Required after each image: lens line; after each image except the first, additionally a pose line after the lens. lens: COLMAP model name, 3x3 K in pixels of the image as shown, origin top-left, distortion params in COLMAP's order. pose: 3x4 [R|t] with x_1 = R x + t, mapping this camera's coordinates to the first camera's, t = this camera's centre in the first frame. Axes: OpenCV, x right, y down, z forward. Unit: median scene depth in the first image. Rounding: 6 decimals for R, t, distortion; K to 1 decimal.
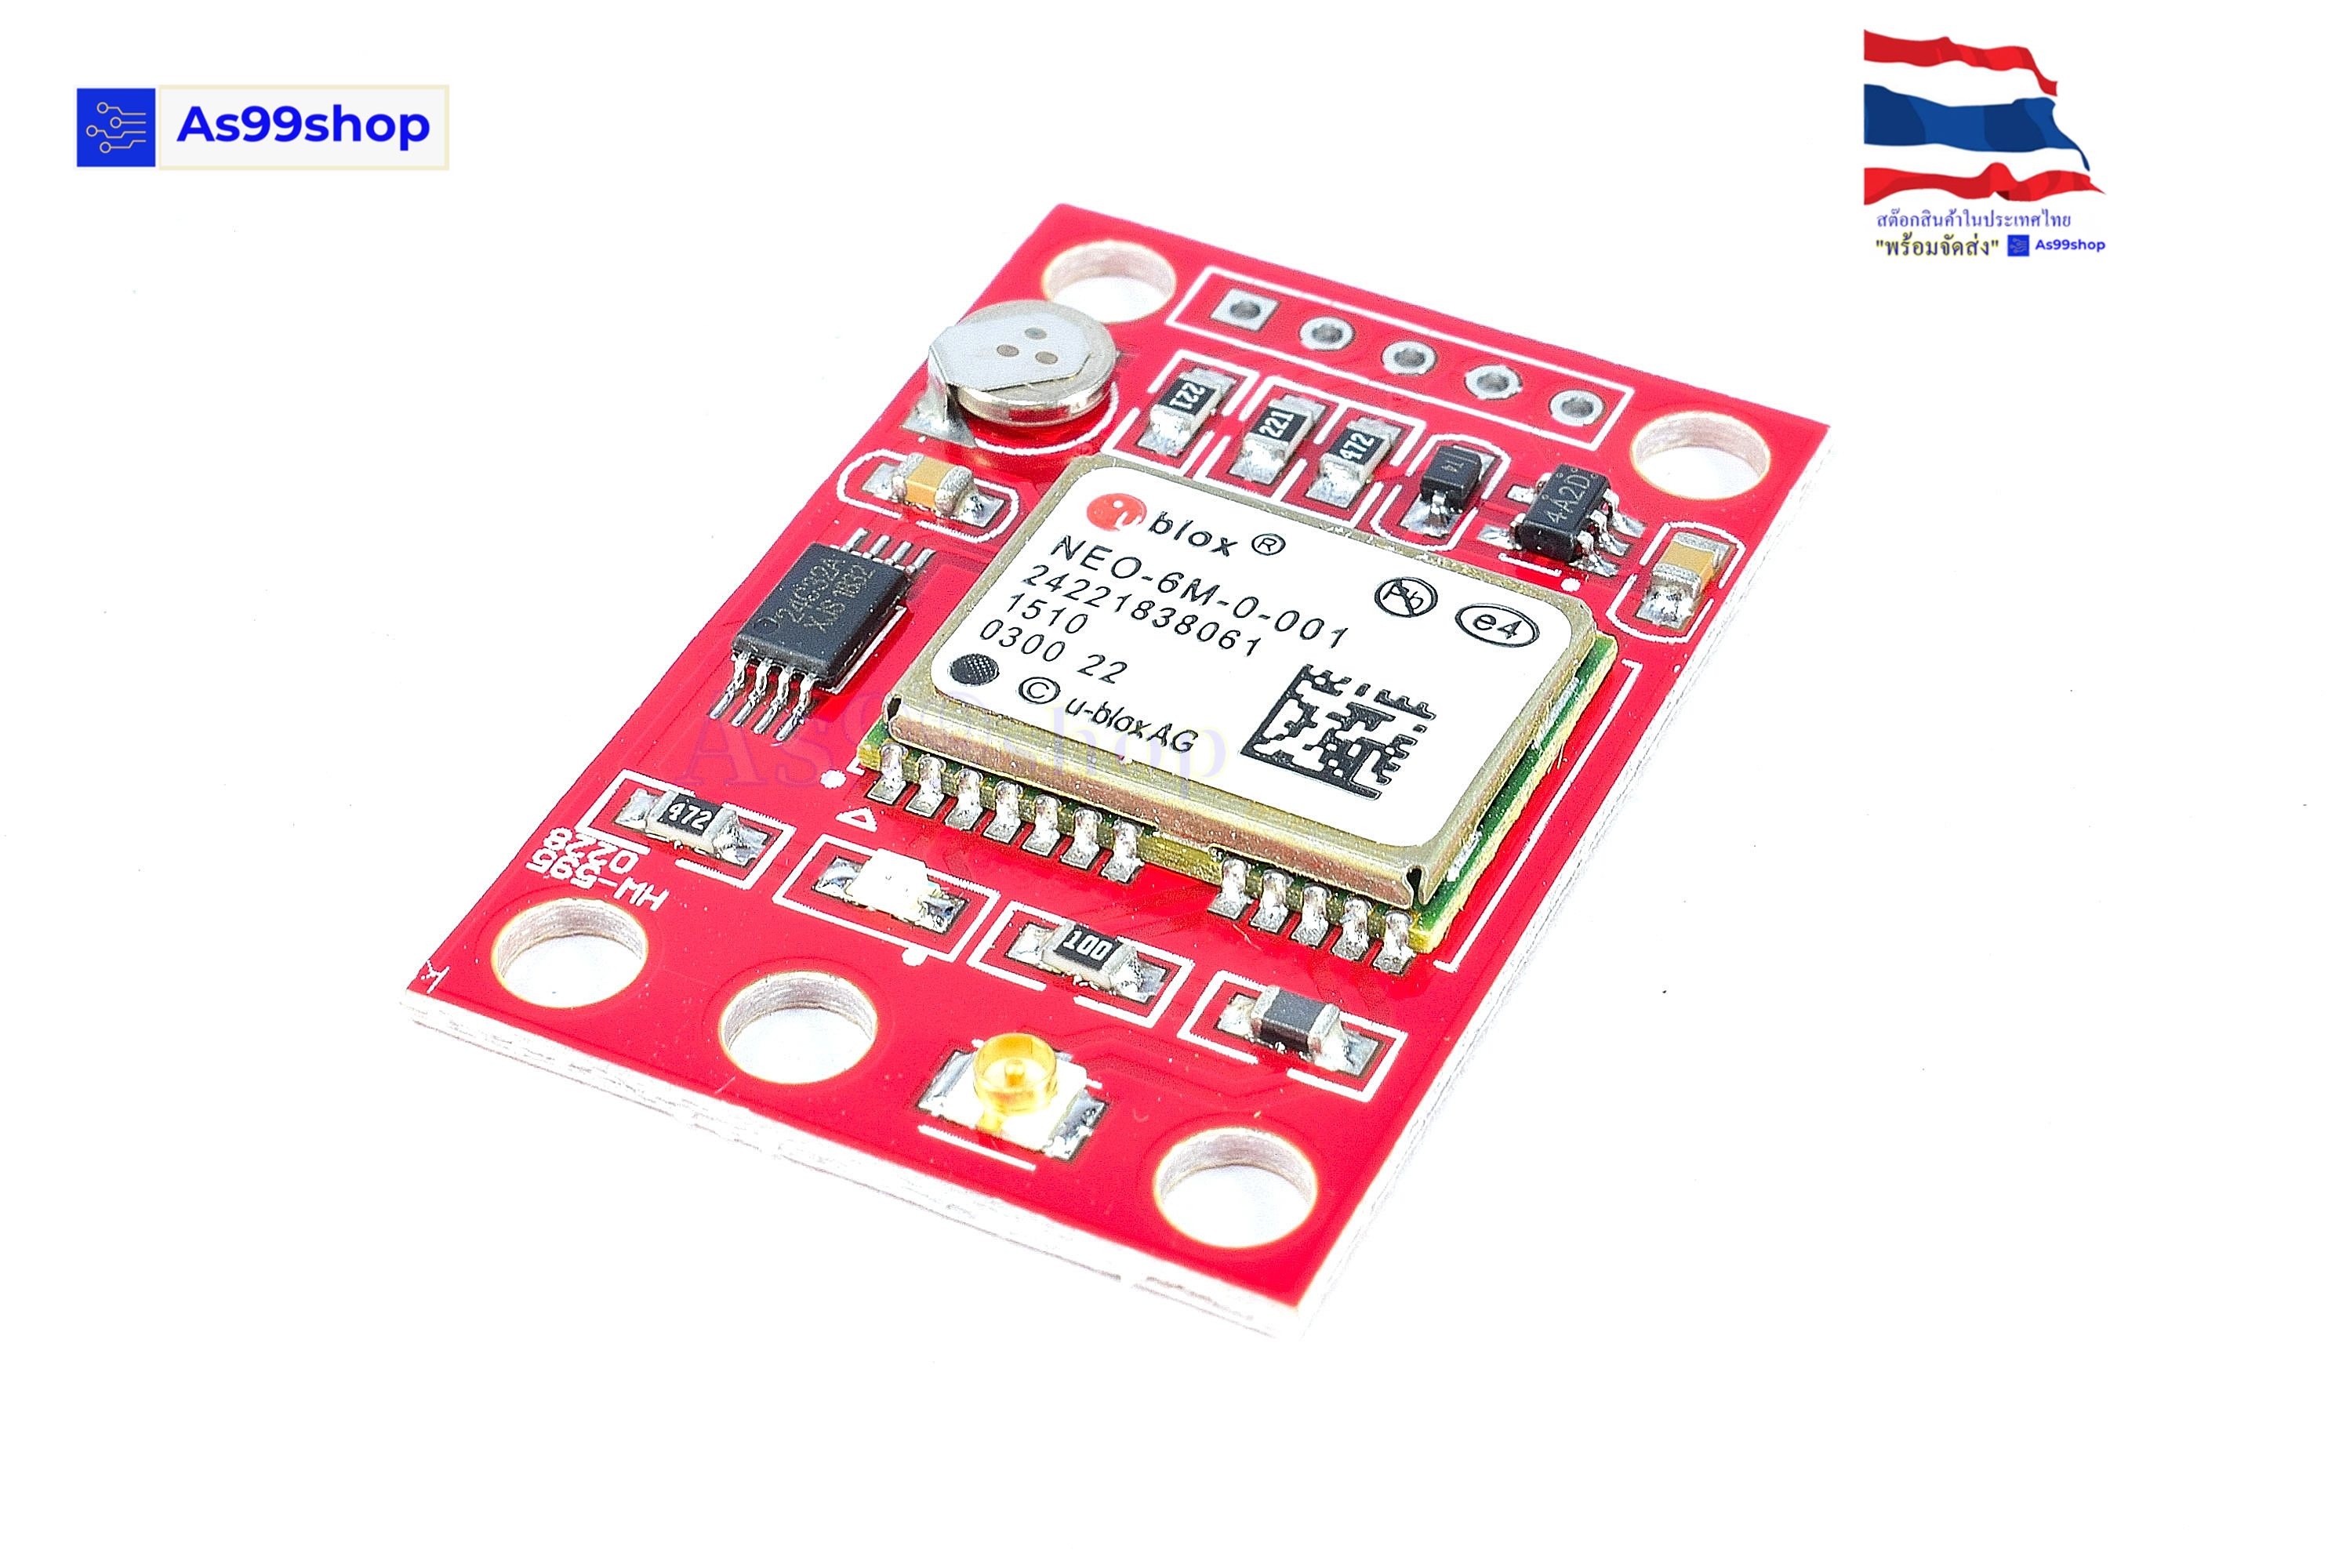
lens RADIAL K [[5015.0, 0, 1173.0], [0, 5015.0, 784.0], [0, 0, 1]] dist [-0.023031, -0.051655]
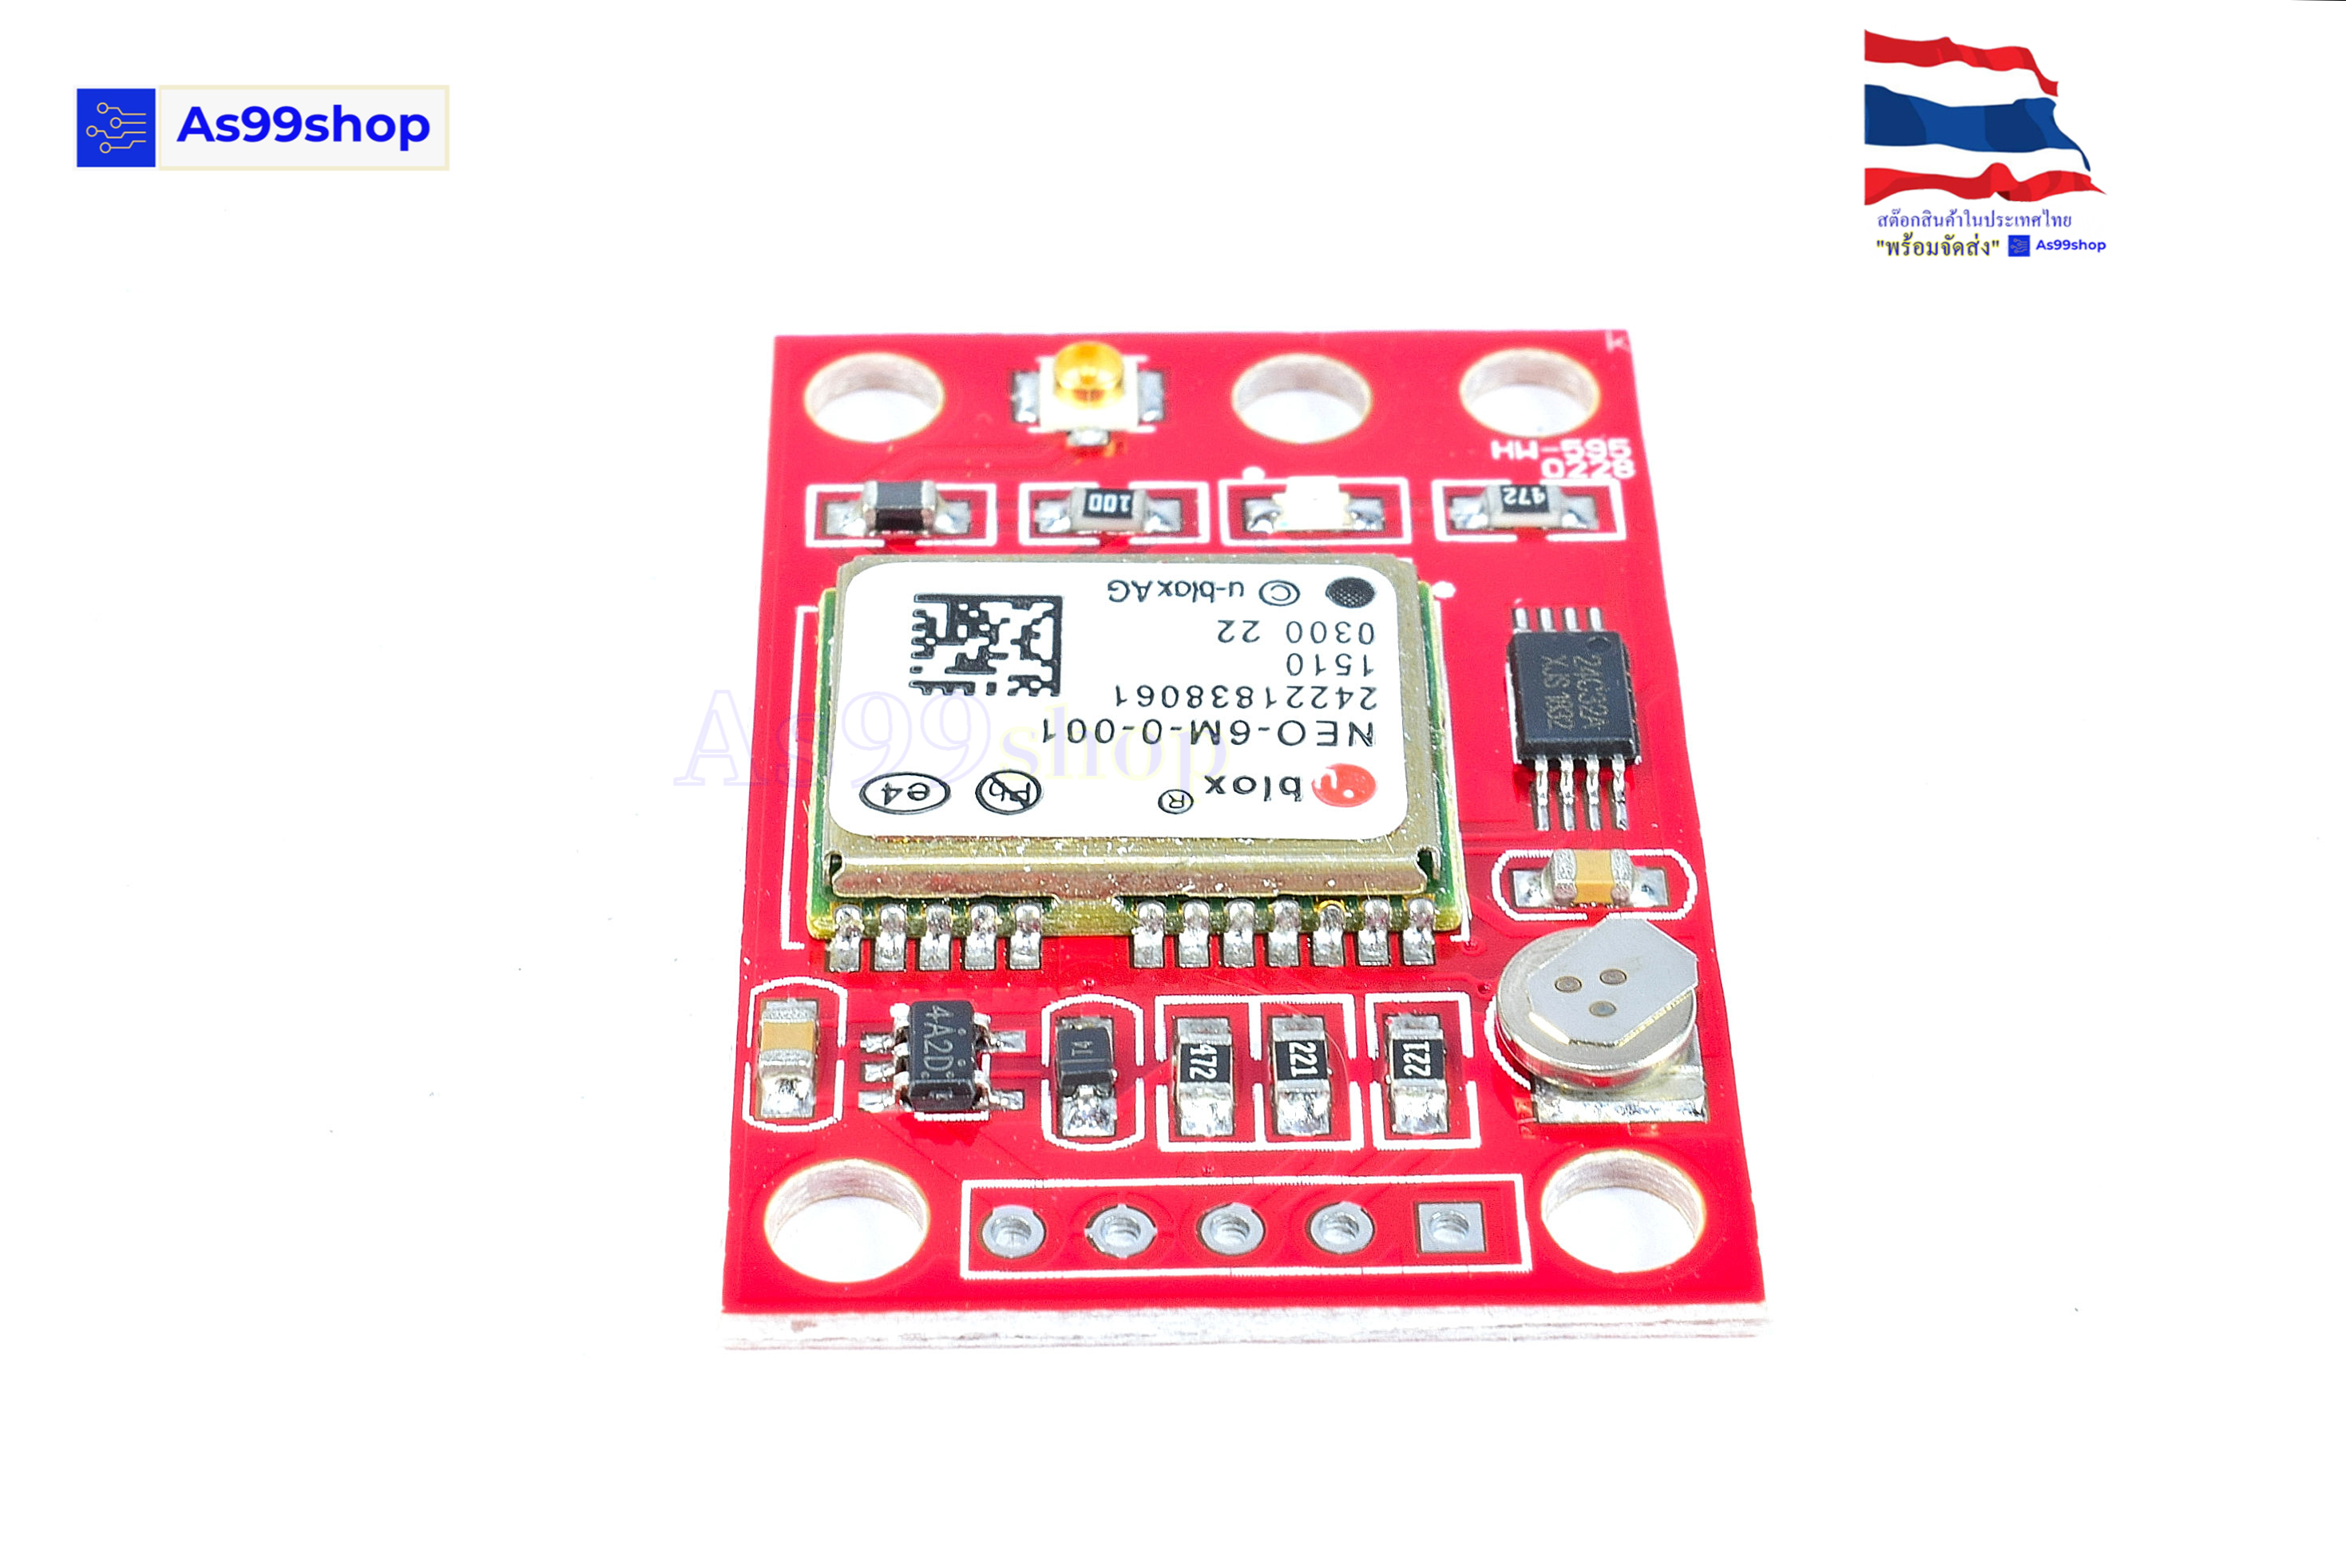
lens RADIAL K [[5014.8, 0, 1173.0], [0, 5014.8, 784.0], [0, 0, 1]] dist [-0.023031, -0.051655]
pose [[-0.892314, 0.307166, -0.330795, 0.340772], [-0.312138, 0.109538, 0.943701, -0.967407], [0.326108, 0.945331, -0.001864, 1.033025]]
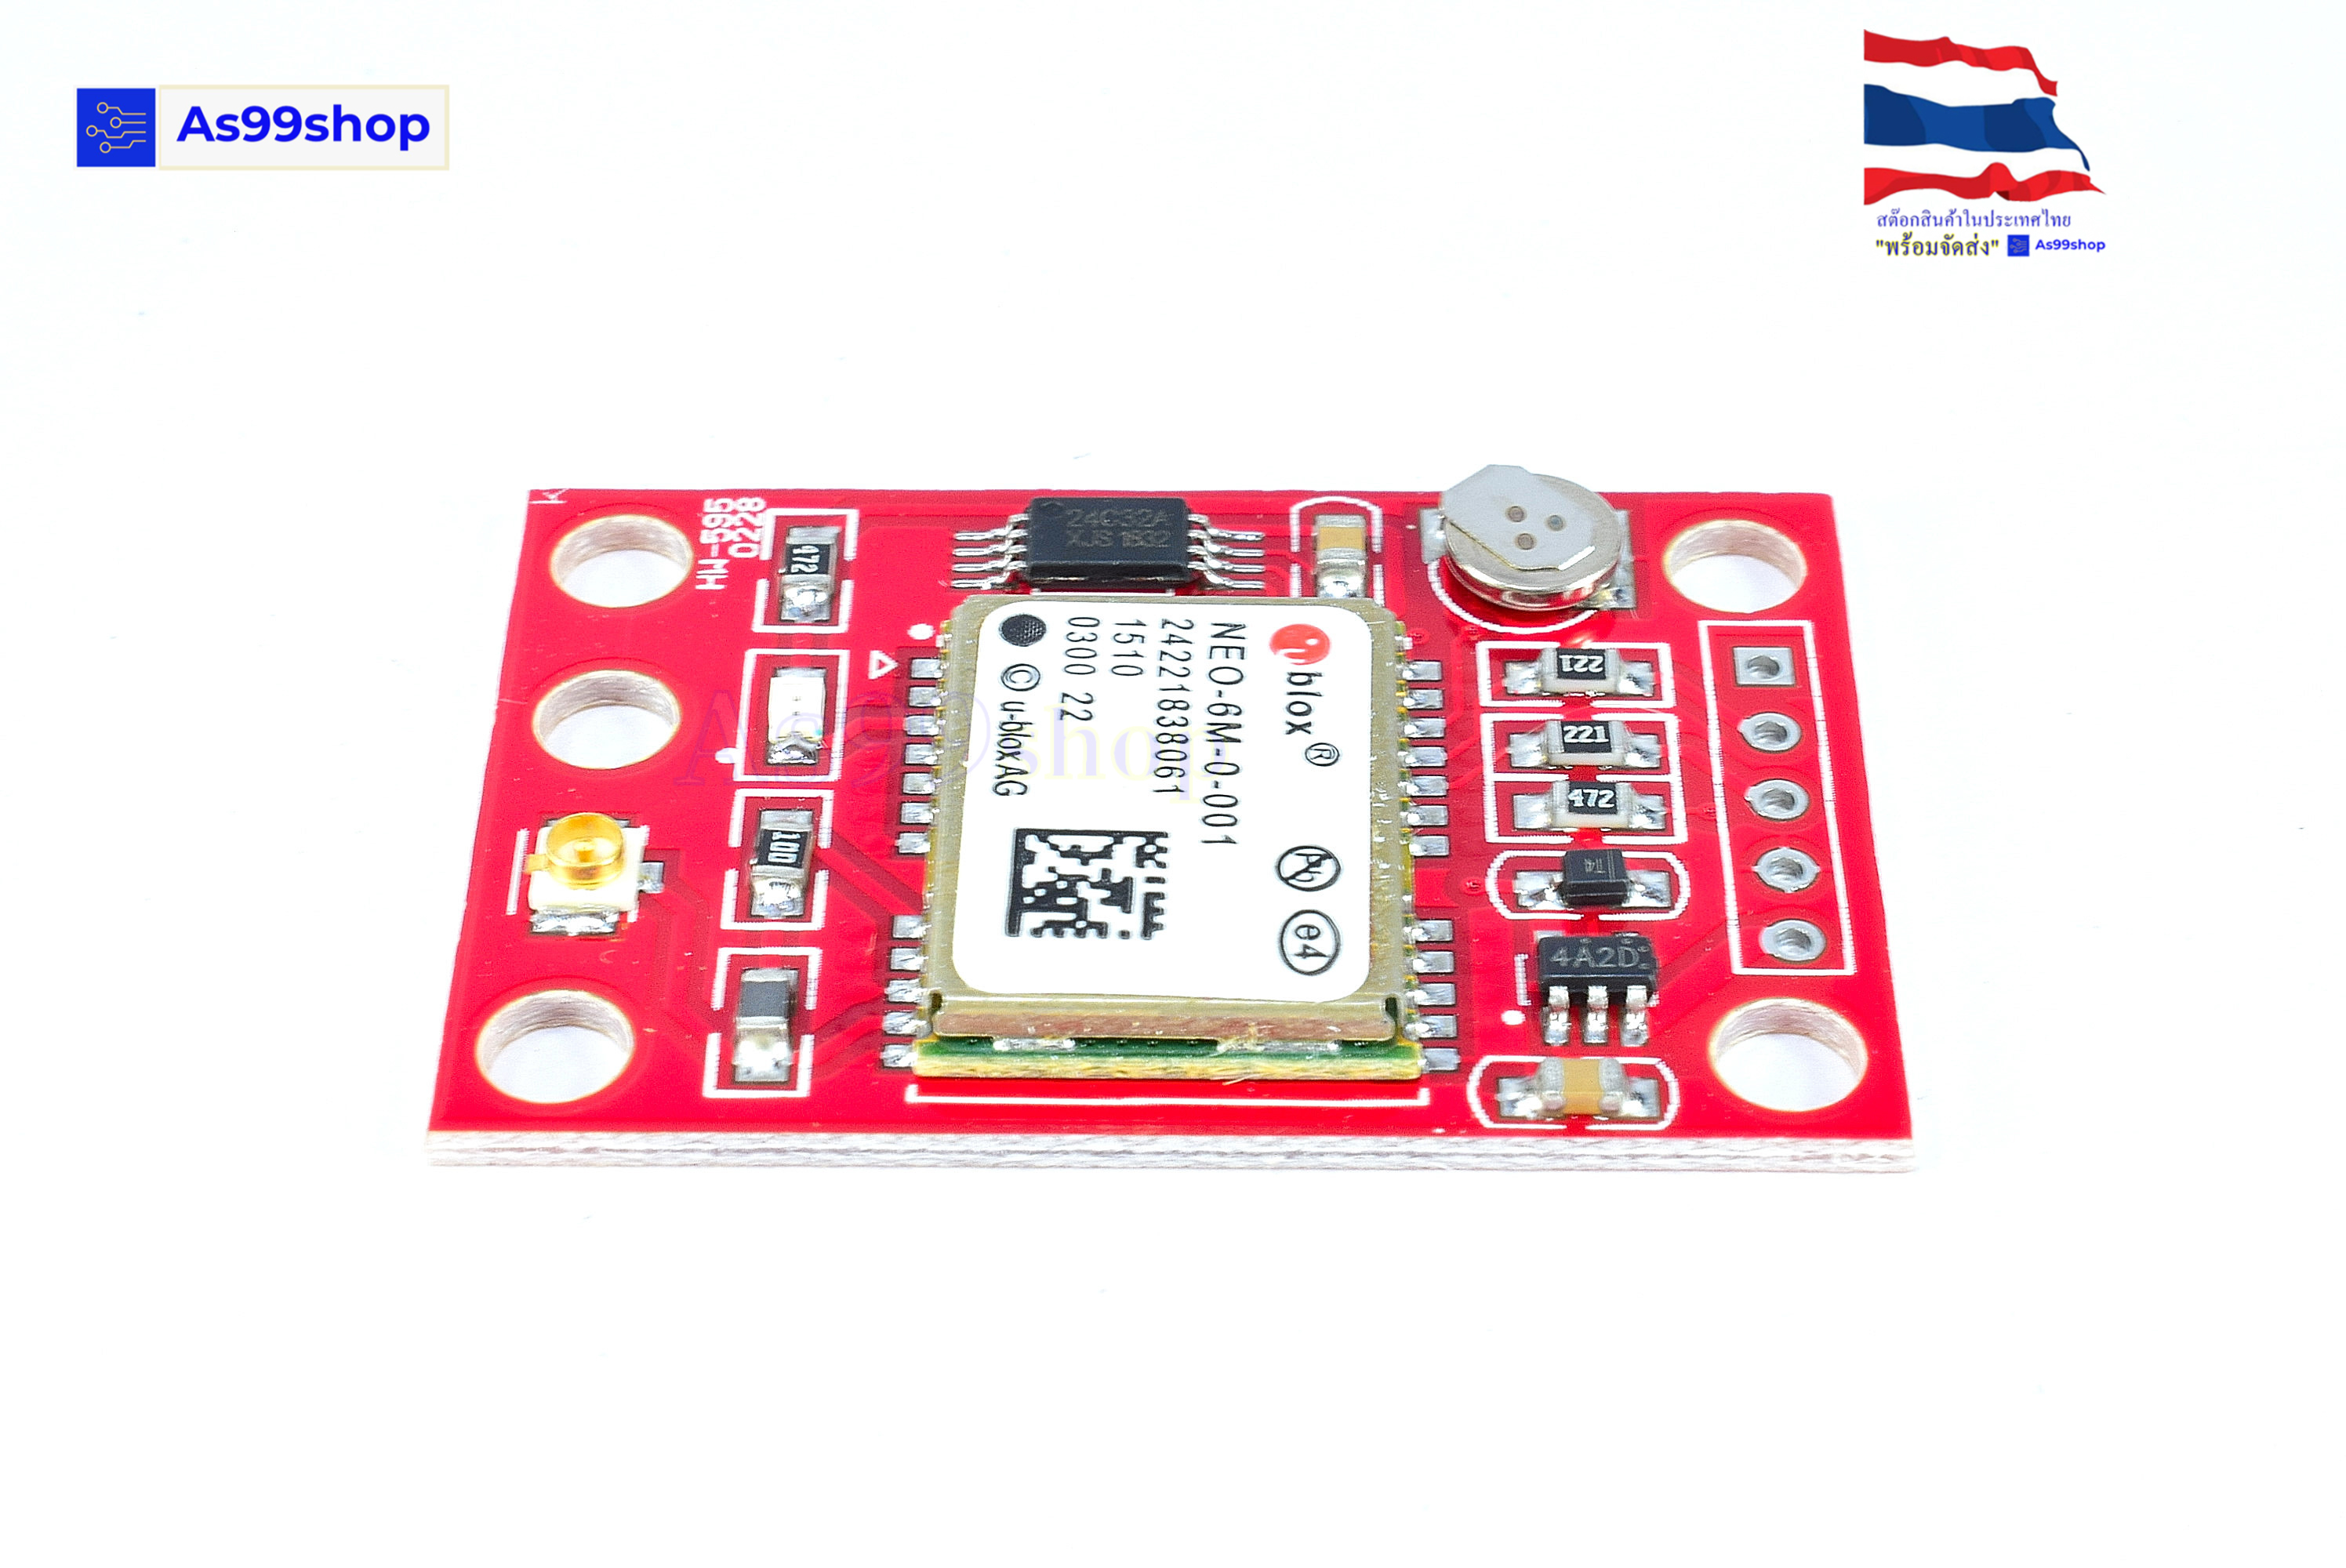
lens RADIAL K [[5015.0, 0, 1173.0], [0, 5015.0, 784.0], [0, 0, 1]] dist [-0.023031, -0.051655]
pose [[0.423069, 0.623966, -0.657023, 0.667180], [-0.615378, 0.730094, 0.297108, -0.323718], [0.665074, 0.278620, 0.692855, 0.324184]]
